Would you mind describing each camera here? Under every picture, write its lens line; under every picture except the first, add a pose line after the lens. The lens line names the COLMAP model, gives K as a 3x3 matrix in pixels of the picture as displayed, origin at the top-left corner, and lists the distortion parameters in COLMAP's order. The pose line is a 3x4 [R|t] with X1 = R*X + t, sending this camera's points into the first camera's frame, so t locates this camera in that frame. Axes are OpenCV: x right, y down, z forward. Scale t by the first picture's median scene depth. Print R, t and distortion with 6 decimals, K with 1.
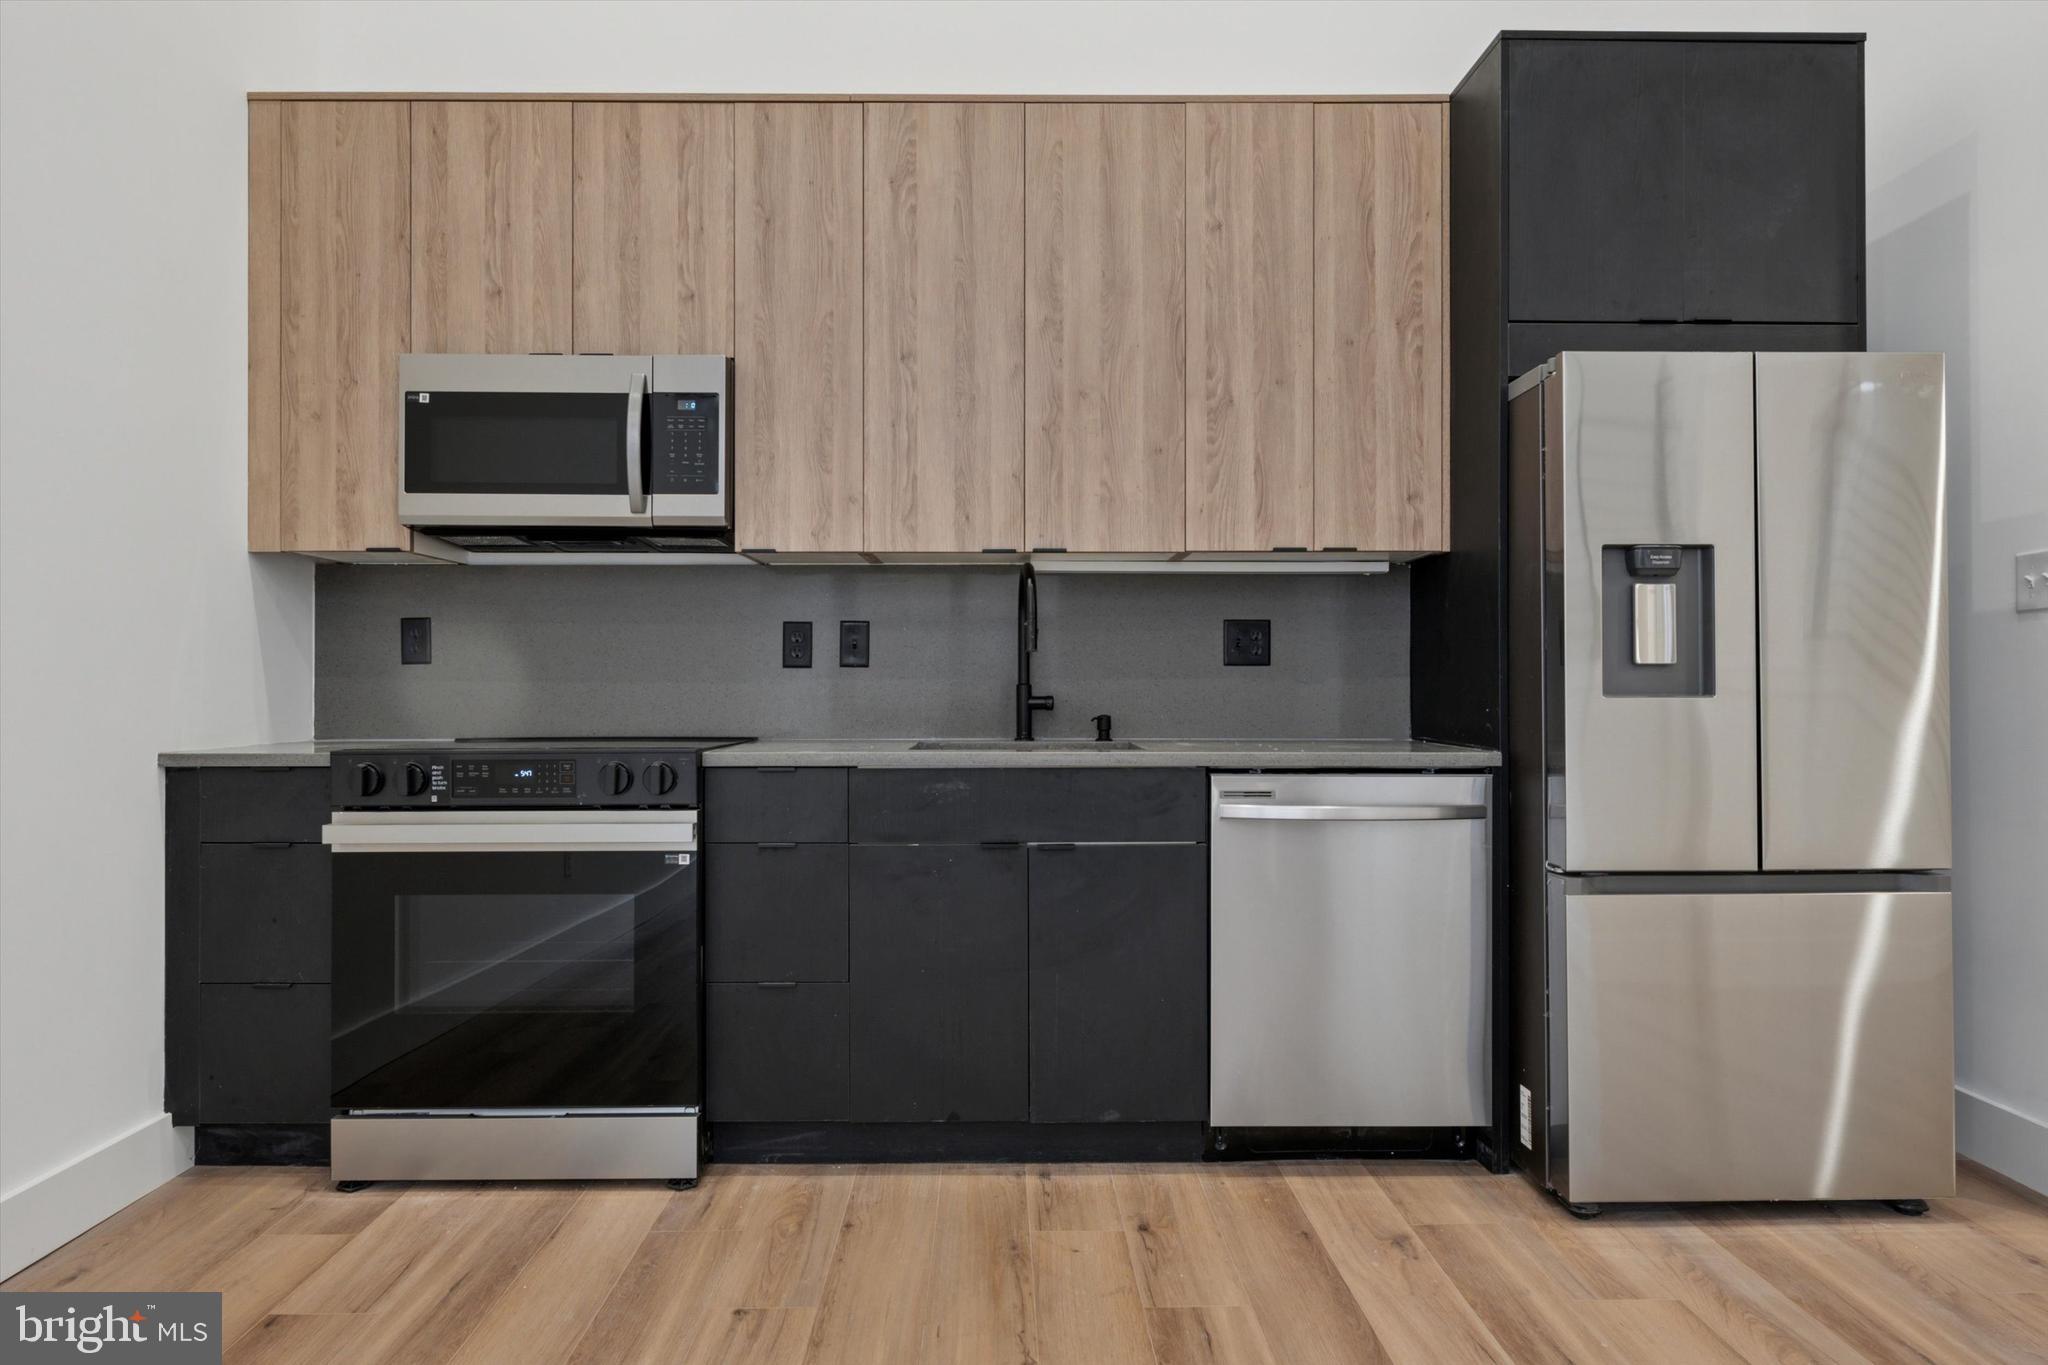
lens RADIAL K [[1285.5, 0, 1024.0], [0, 1285.5, 682.5], [0, 0, 1]] dist [0.000083, 0.001547]
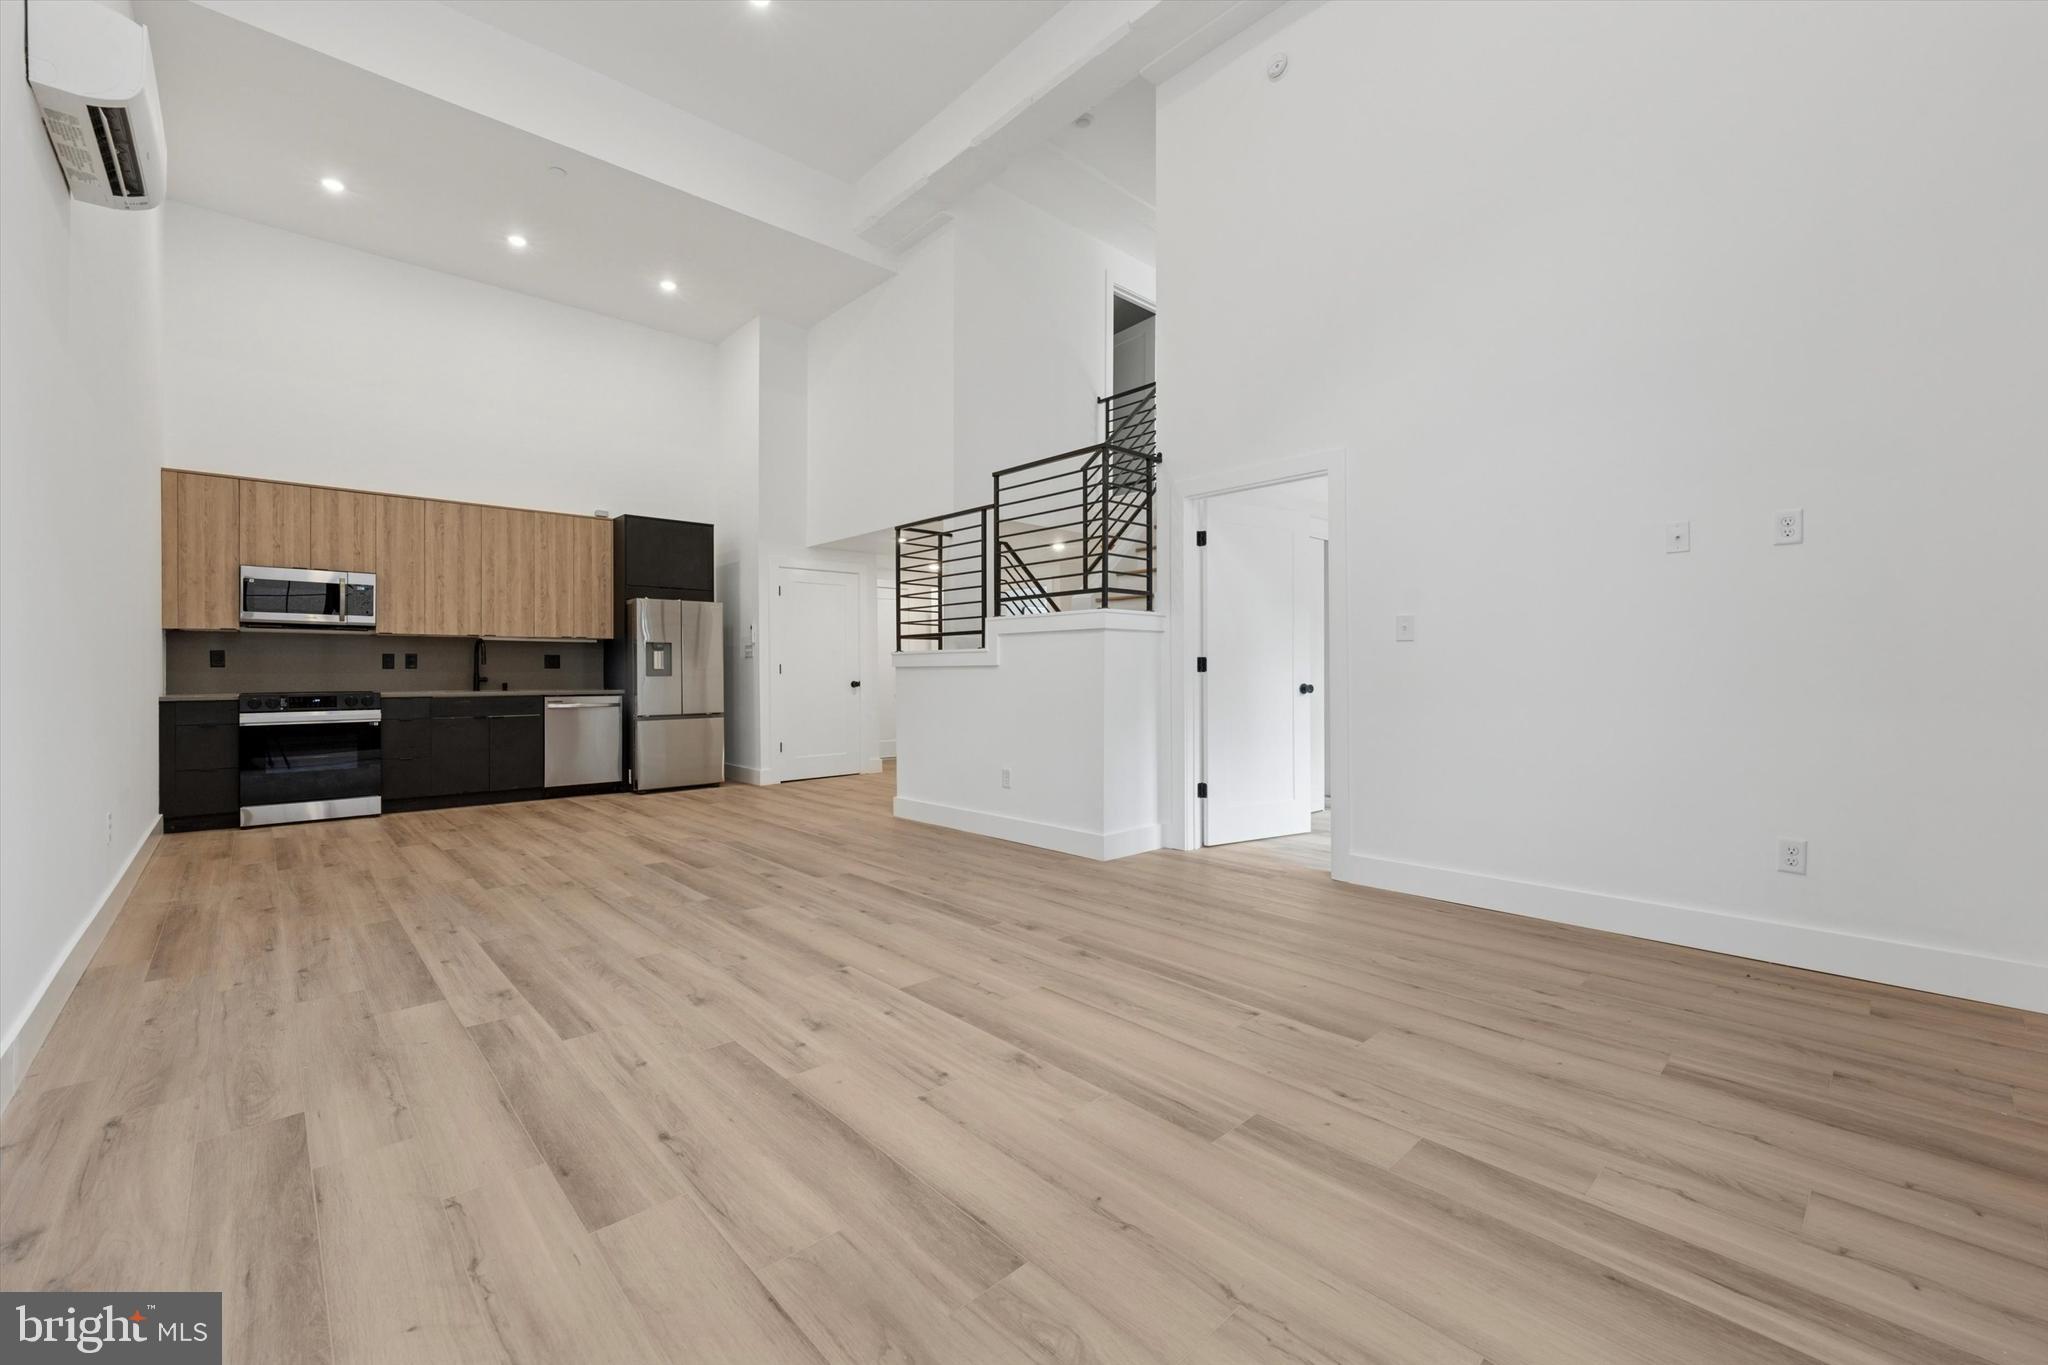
lens RADIAL K [[826.7, 0, 1025.0], [0, 826.7, 675.6], [0, 0, 1]] dist [0.000353, 0.000091]
pose [[0.746007, -0.002293, 0.665934, -0.395591], [0.000023, 0.999994, 0.003418, -0.001571], [-0.665938, -0.002535, 0.746003, -1.660259]]
